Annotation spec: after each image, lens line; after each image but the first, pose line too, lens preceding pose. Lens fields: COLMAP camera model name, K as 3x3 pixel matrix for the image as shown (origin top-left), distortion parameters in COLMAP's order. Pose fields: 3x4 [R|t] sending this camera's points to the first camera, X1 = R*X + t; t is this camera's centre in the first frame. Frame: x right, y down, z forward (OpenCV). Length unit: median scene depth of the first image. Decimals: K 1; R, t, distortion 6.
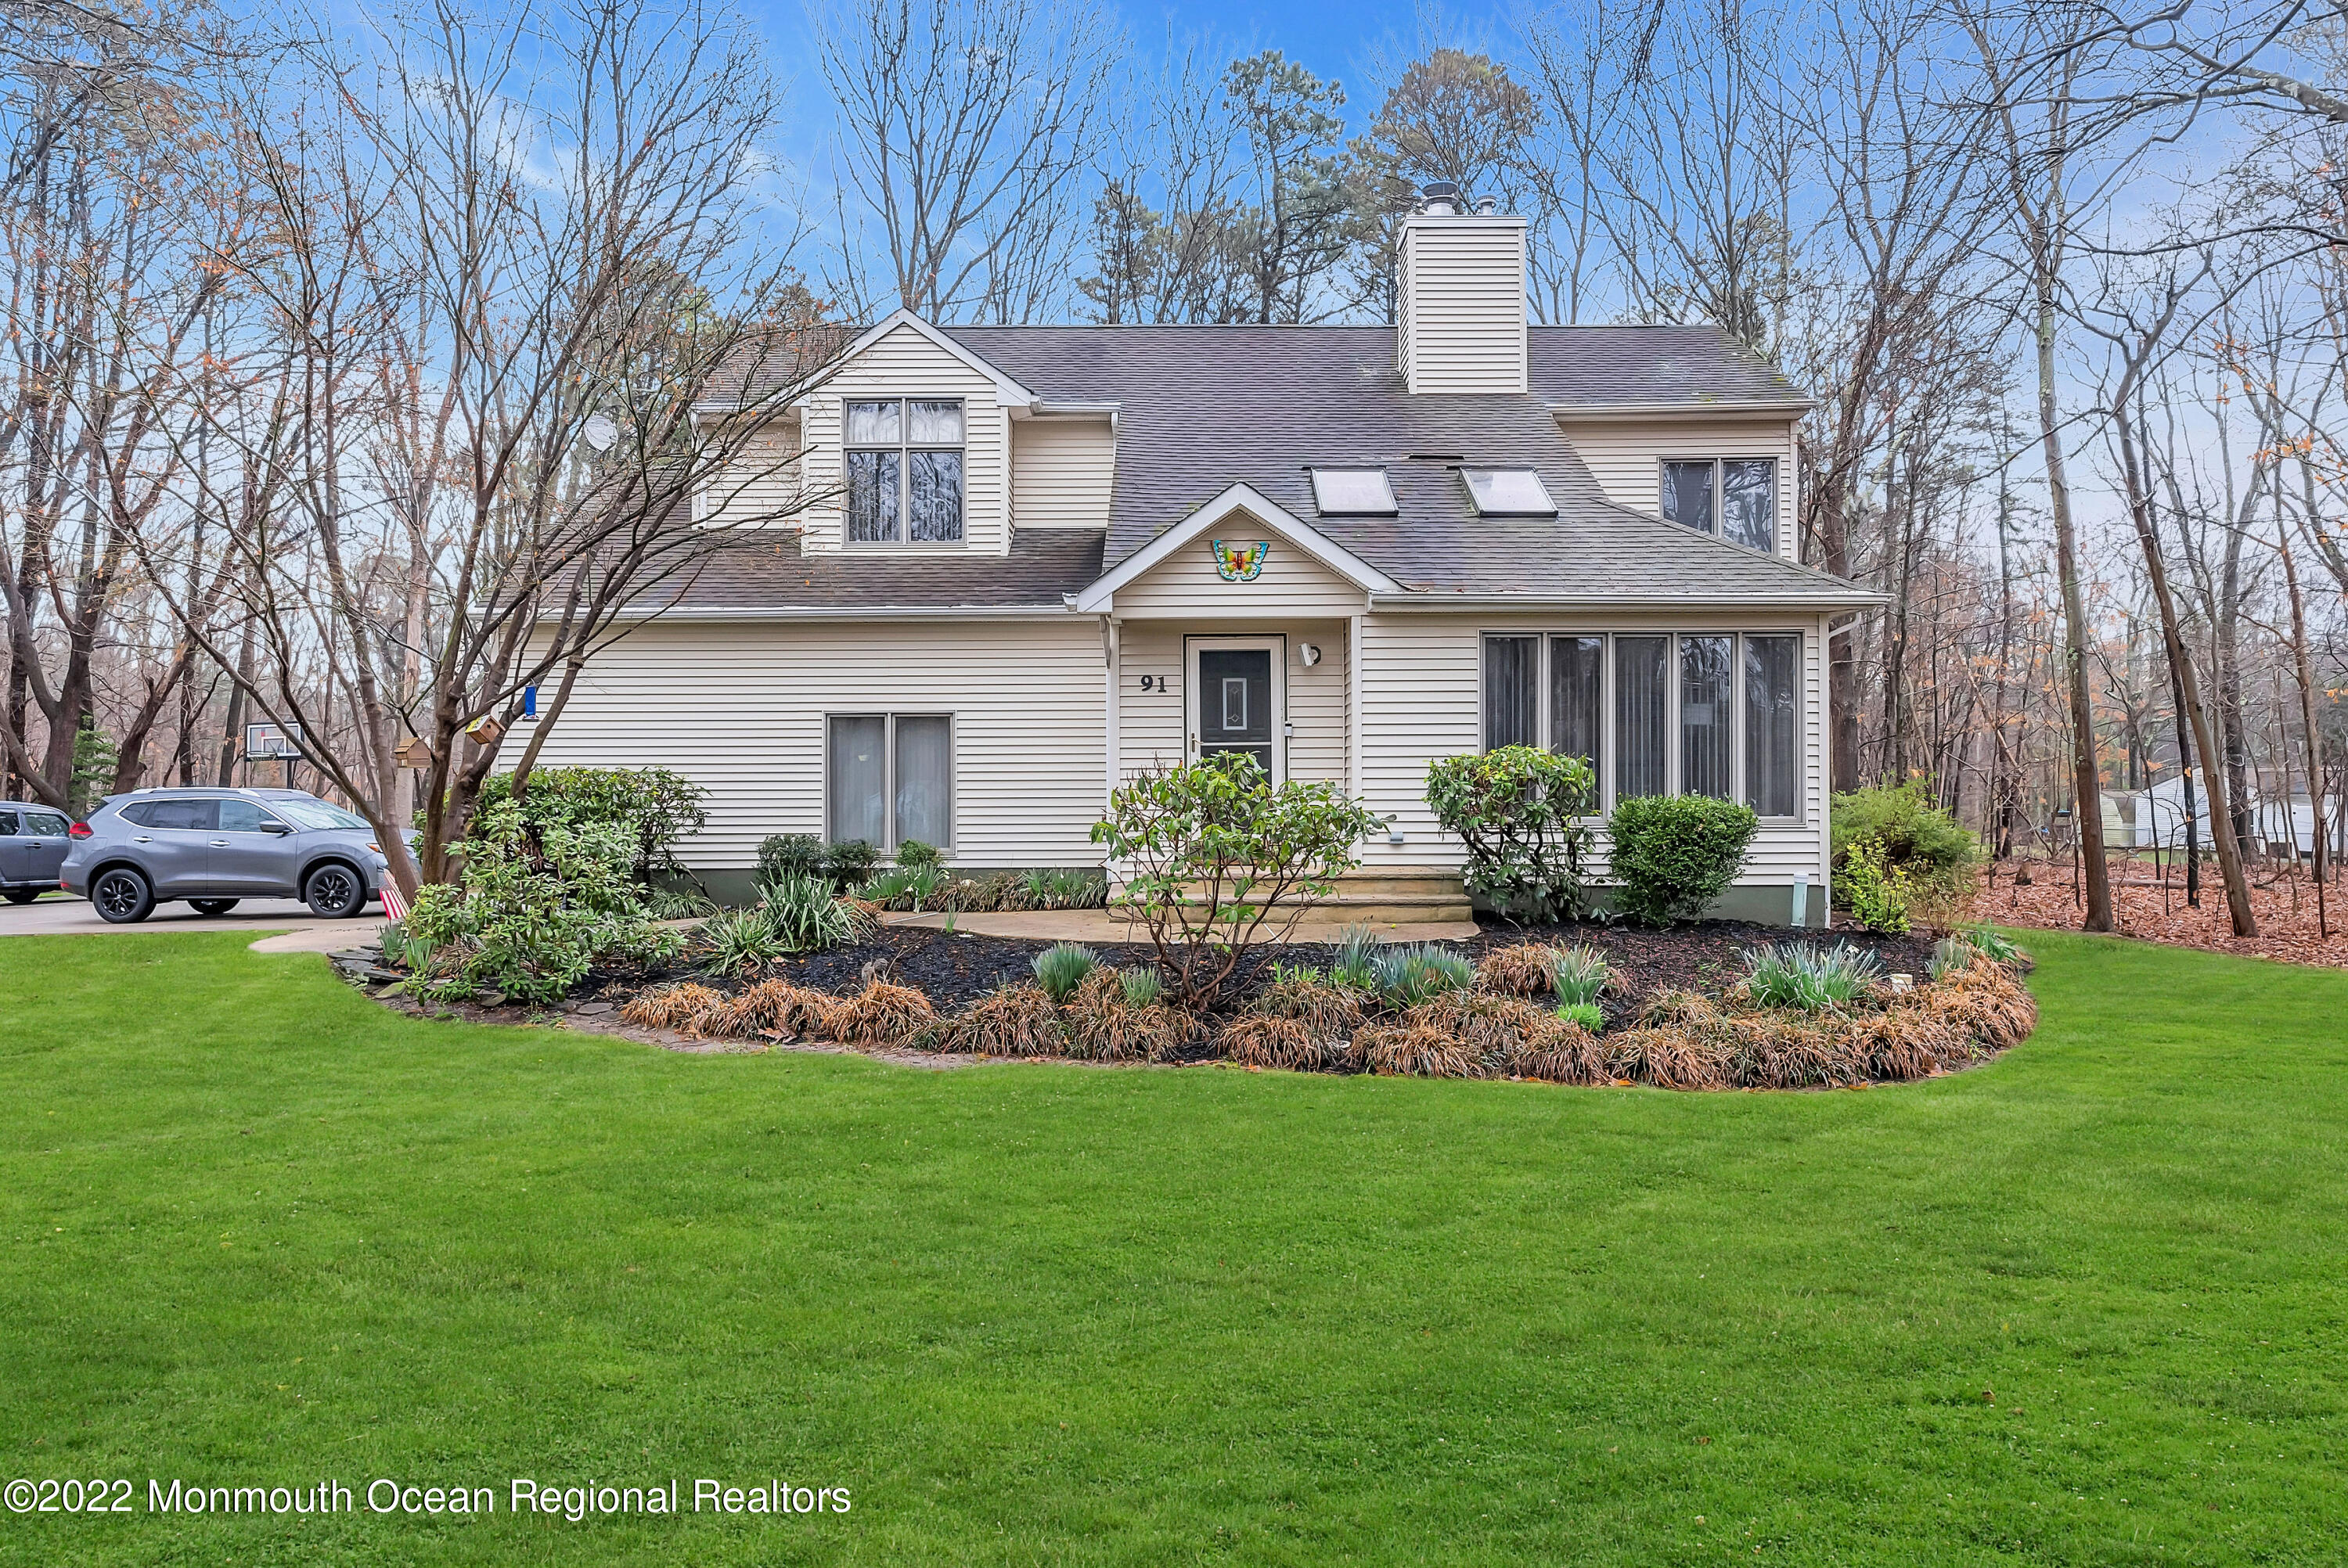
lens RADIAL K [[1489.9, 0, 1169.1], [0, 1489.9, 782.3], [0, 0, 1]] dist [-0.000558, 0.000041]
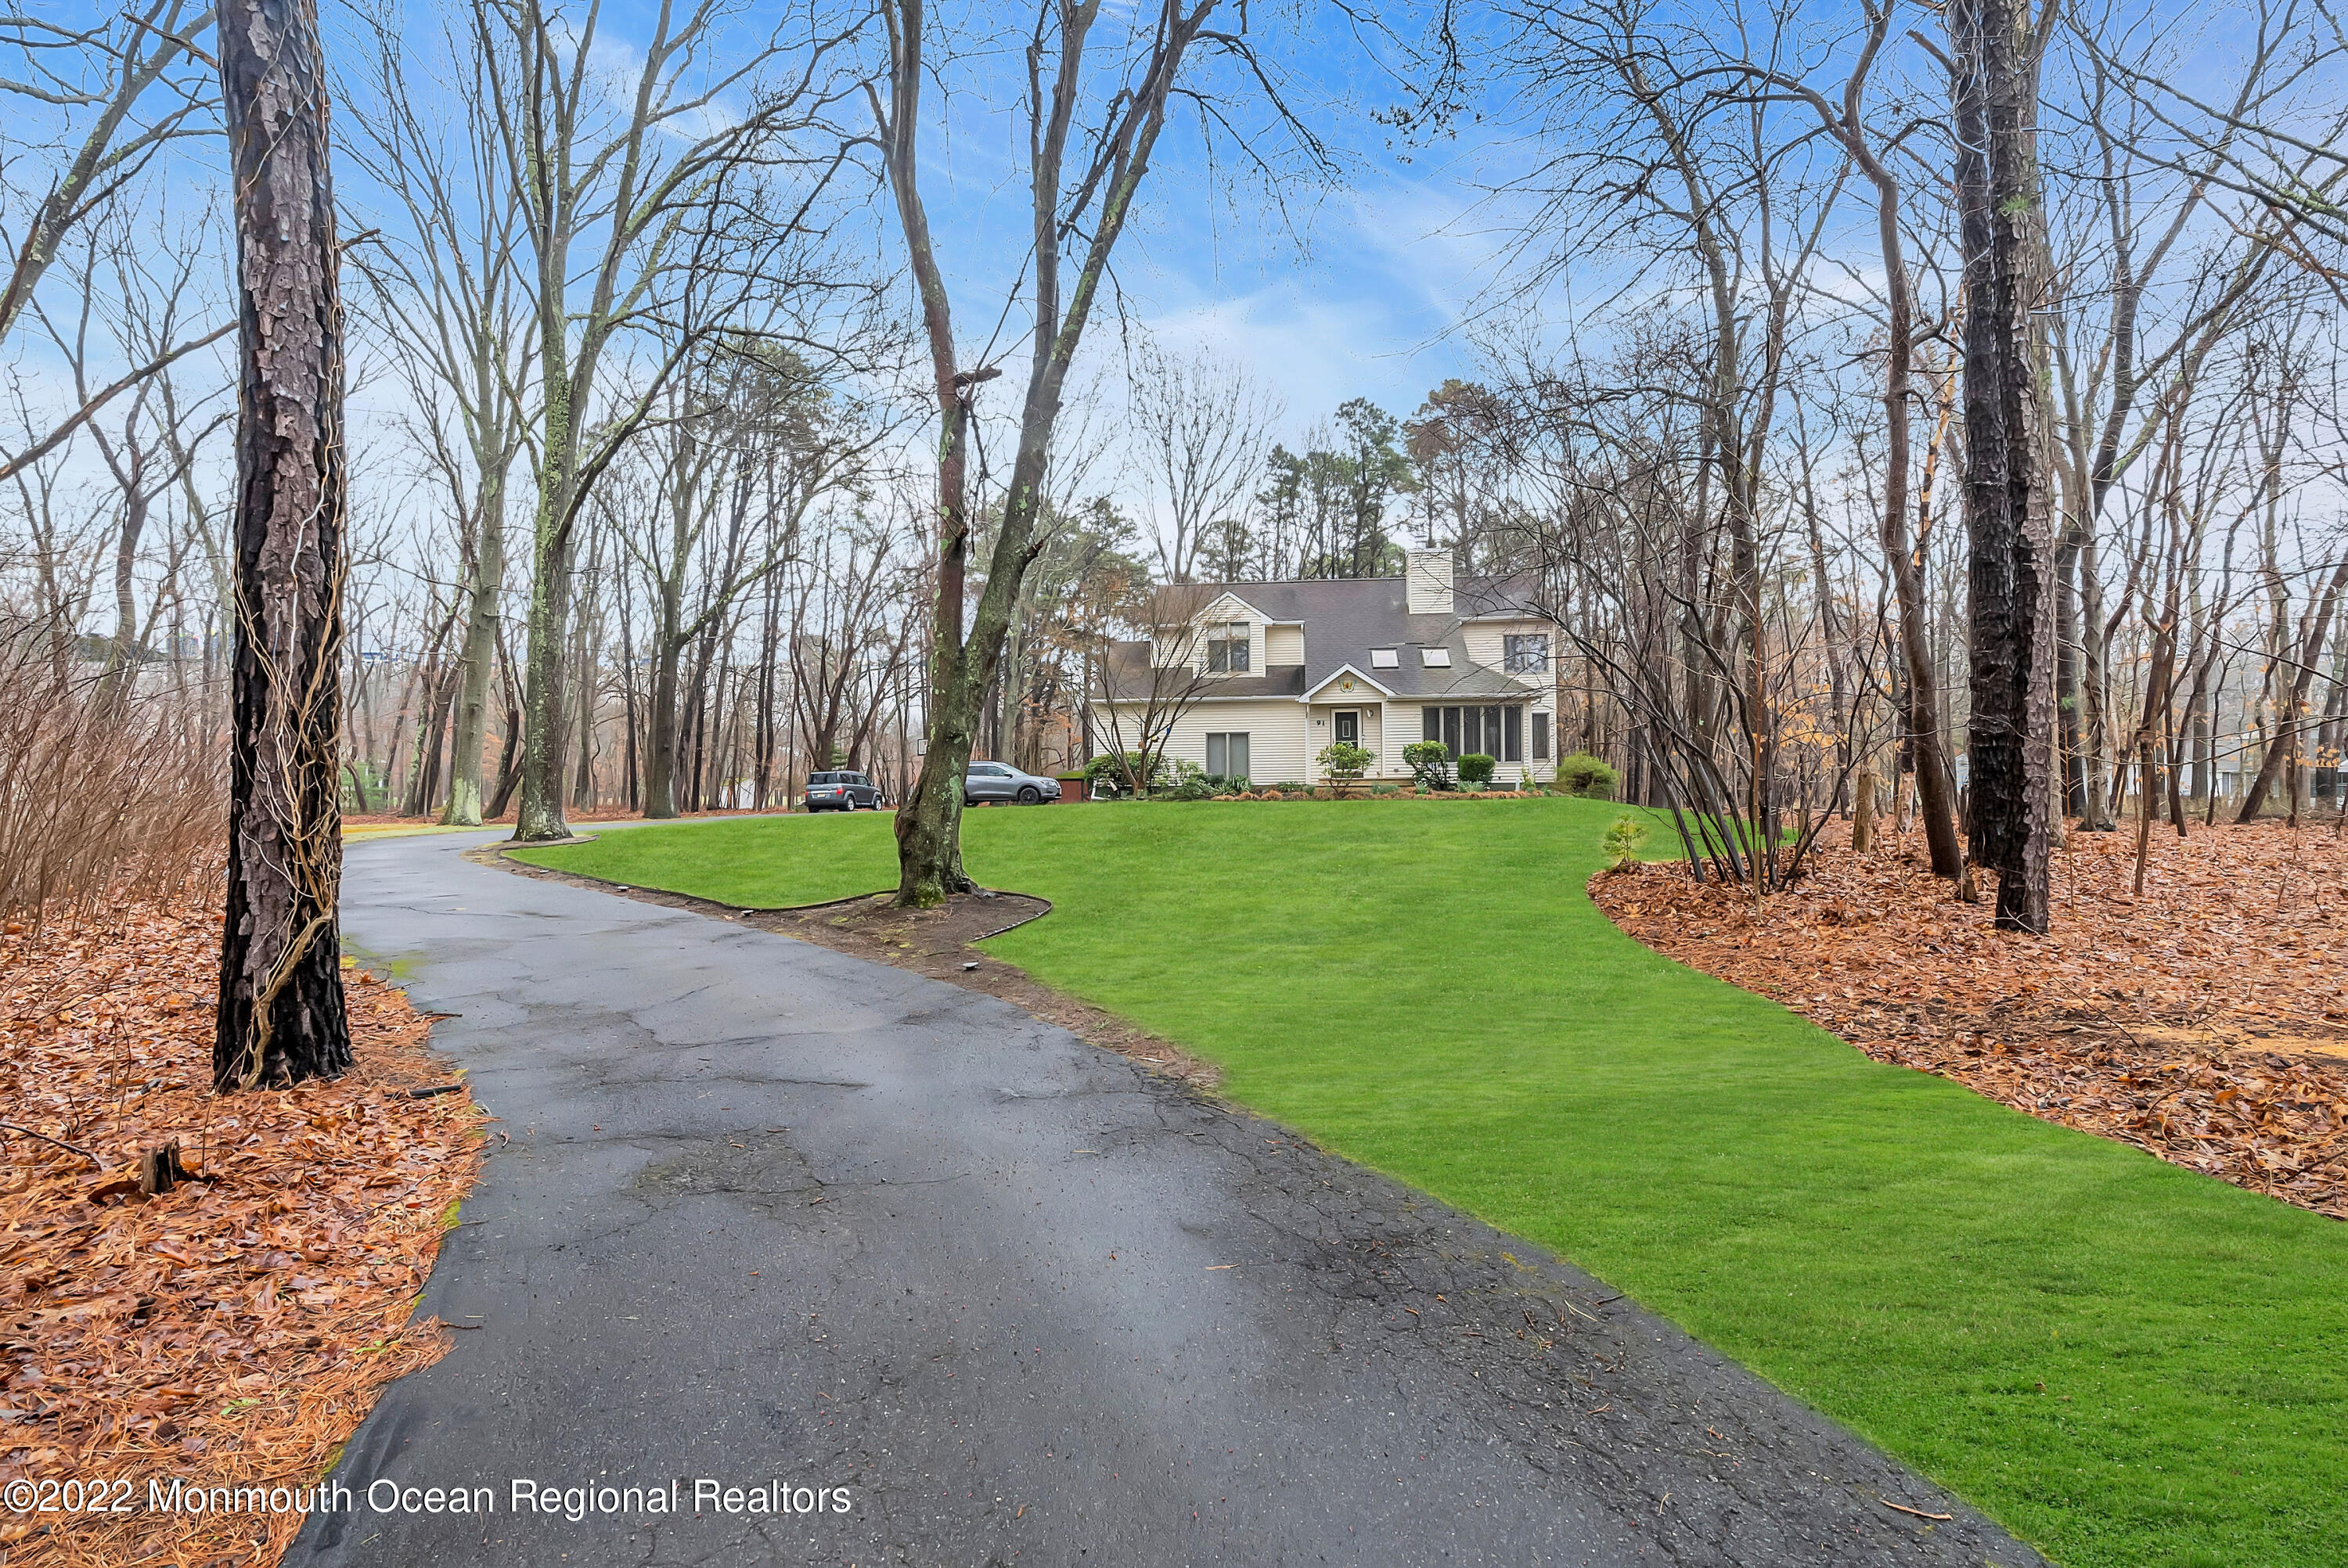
lens RADIAL K [[1076.1, 0, 1172.4], [0, 1076.1, 785.0], [0, 0, 1]] dist [-0.014360, 0.007818]
pose [[0.994240, -0.003251, -0.107130, -0.076534], [0.003870, 0.999977, 0.005565, 0.051215], [0.107110, -0.005947, 0.994229, -1.285279]]
